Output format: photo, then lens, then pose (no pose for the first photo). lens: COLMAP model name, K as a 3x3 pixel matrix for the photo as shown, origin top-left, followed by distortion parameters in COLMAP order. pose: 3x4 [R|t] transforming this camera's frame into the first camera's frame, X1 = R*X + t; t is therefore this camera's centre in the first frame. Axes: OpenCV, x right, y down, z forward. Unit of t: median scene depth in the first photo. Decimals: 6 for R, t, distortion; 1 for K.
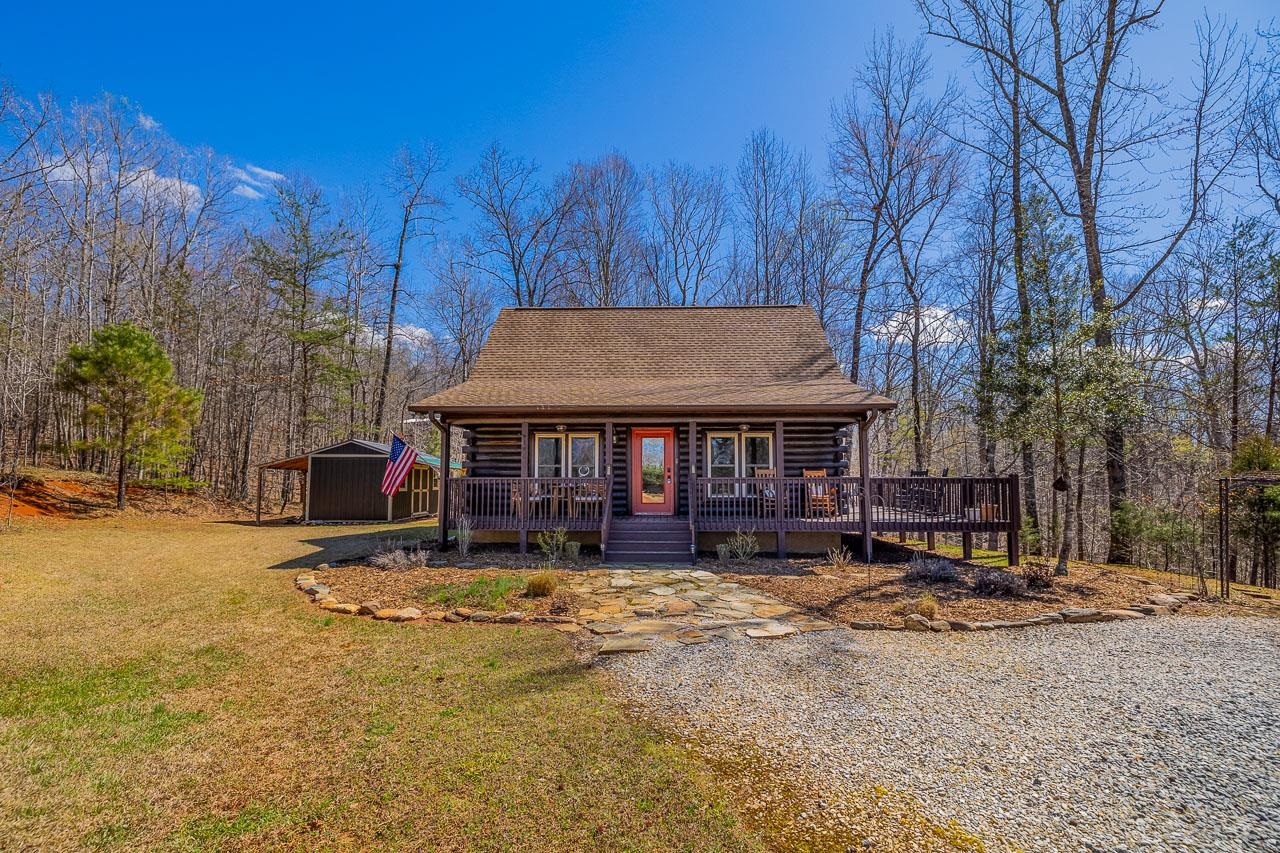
lens RADIAL K [[557.5, 0, 642.5], [0, 557.5, 438.9], [0, 0, 1]] dist [0.001657, -0.000157]
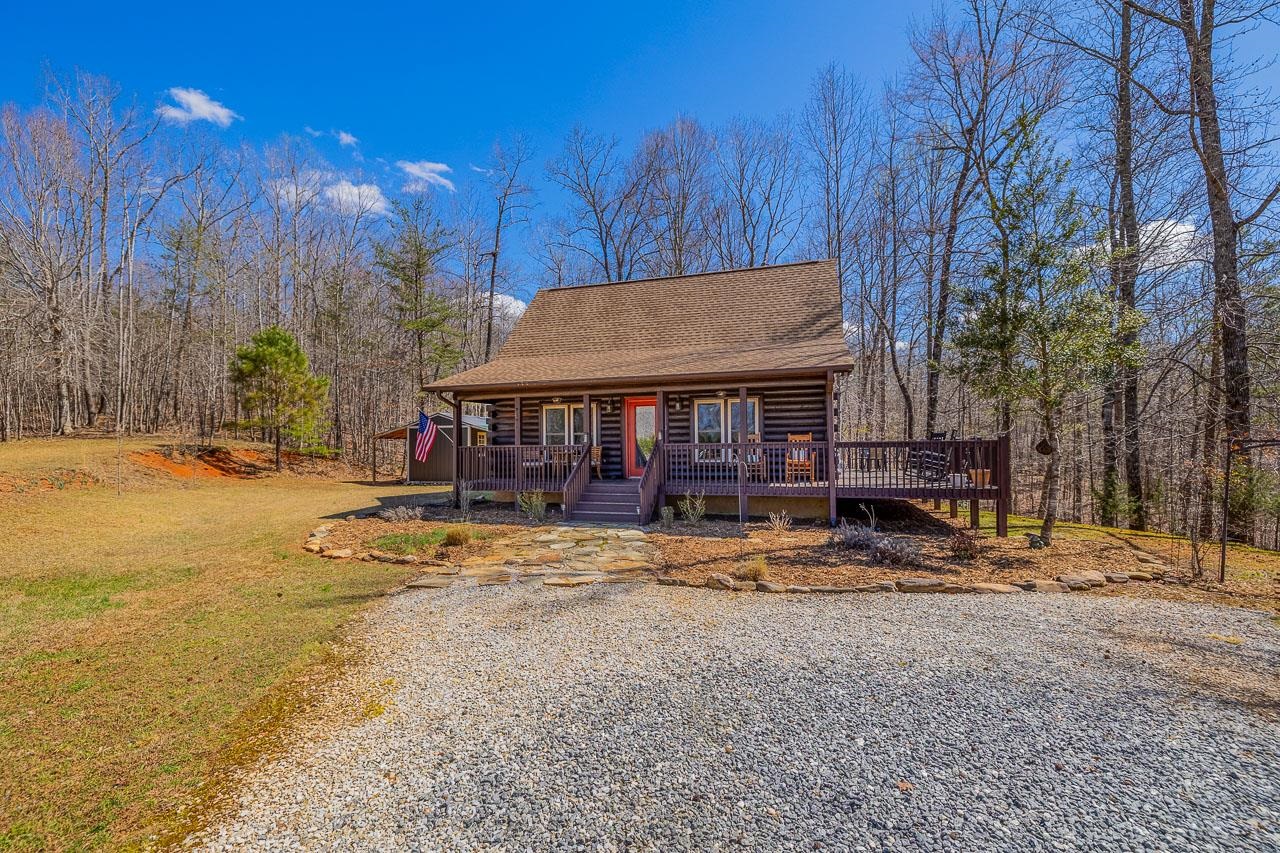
lens RADIAL K [[557.5, 0, 630.0], [0, 557.5, 430.1], [0, 0, 1]] dist [0.001657, -0.000157]
pose [[0.961072, -0.018017, -0.275709, 0.282217], [0.031994, 0.998416, 0.046282, -0.006635], [0.274438, -0.053301, 0.960126, -0.024895]]
